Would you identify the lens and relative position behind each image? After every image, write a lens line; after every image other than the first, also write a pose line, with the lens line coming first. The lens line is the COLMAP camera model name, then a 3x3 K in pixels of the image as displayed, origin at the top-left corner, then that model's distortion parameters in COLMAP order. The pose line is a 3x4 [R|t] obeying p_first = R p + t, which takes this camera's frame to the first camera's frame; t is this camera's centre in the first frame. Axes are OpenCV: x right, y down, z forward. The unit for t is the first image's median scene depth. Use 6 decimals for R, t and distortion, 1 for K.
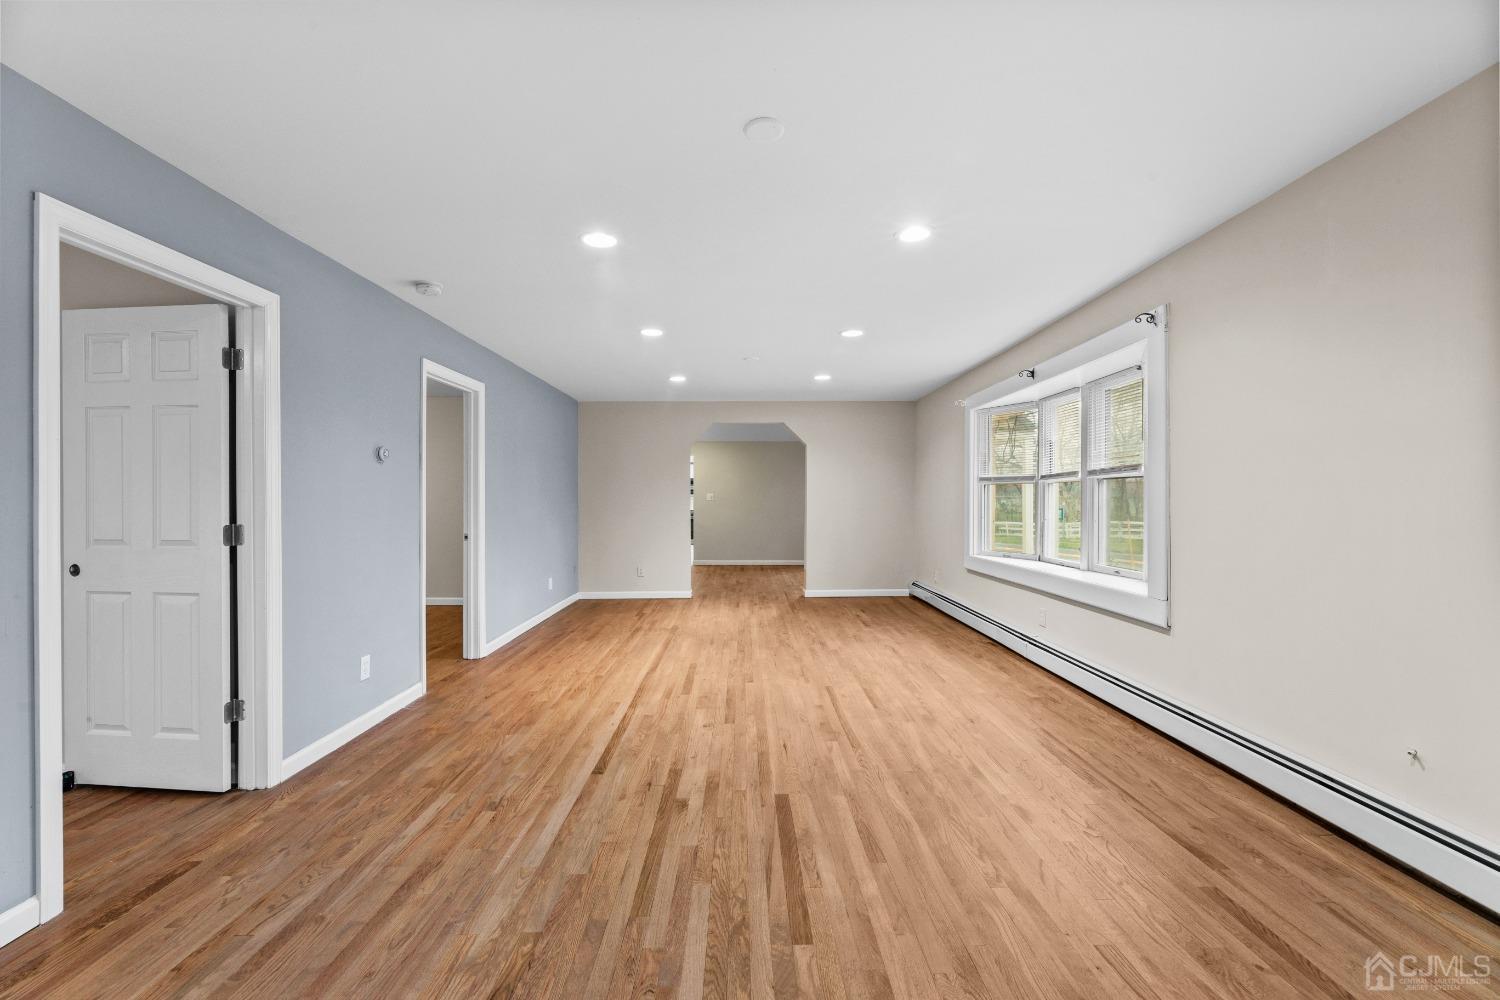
lens RADIAL K [[609.3, 0, 750.0], [0, 609.3, 500.0], [0, 0, 1]] dist [-0.001069, -0.000111]
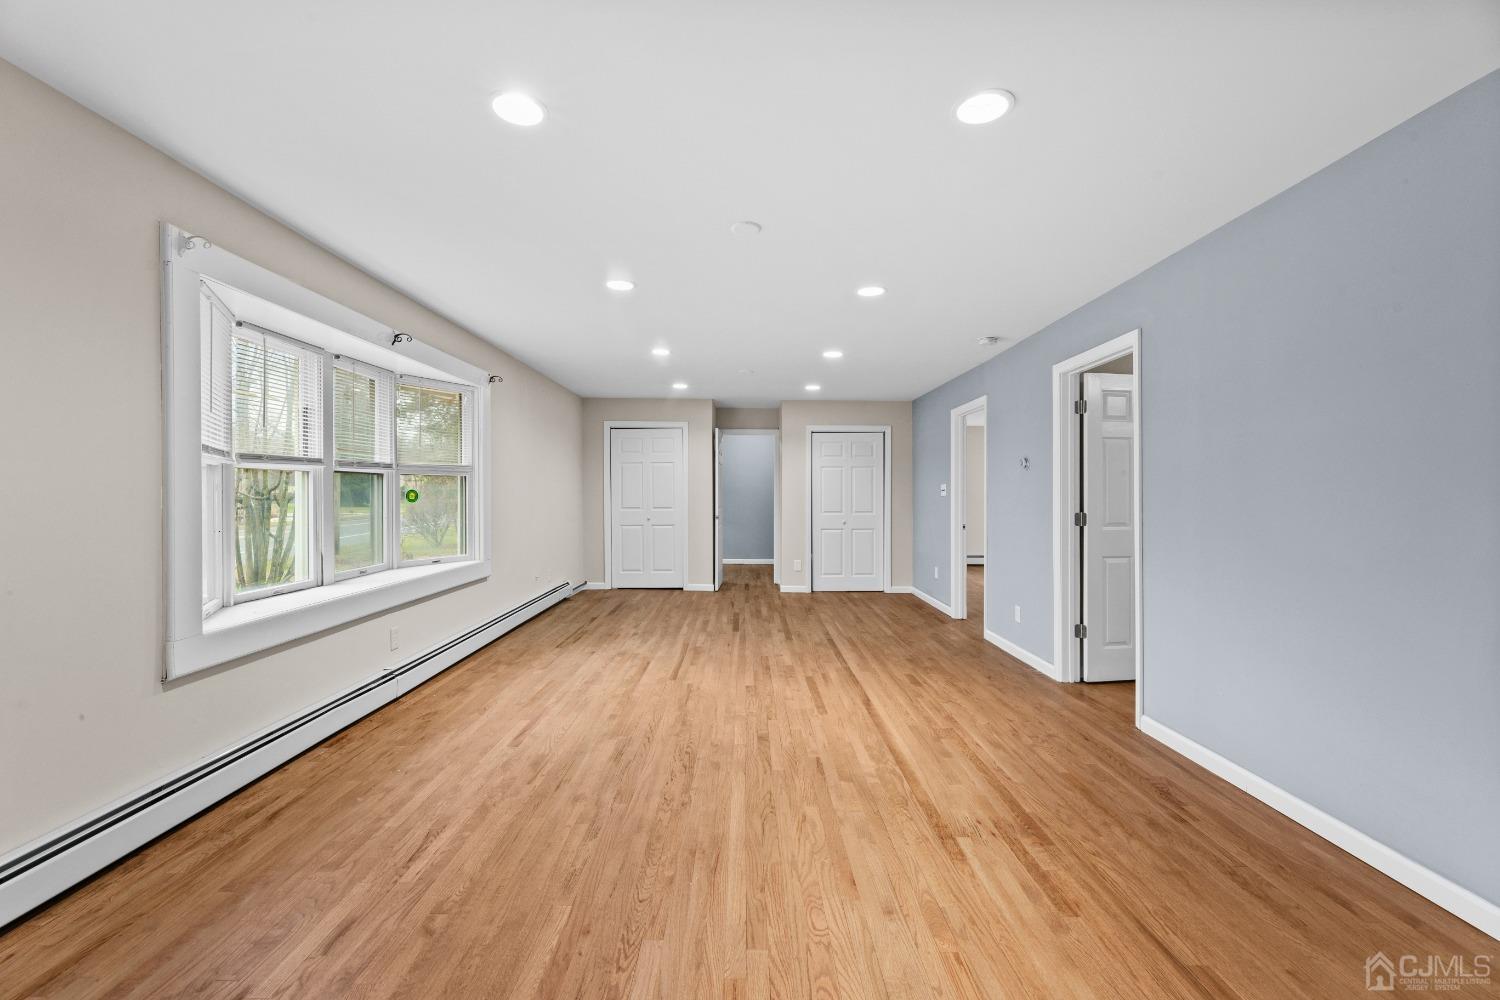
lens RADIAL K [[609.3, 0, 750.0], [0, 609.3, 500.0], [0, 0, 1]] dist [-0.001069, -0.000111]
pose [[-0.999986, -0.002103, 0.004836, -0.005538], [-0.002058, 0.999955, 0.009237, -0.004231], [-0.004856, 0.009227, -0.999946, 2.024320]]
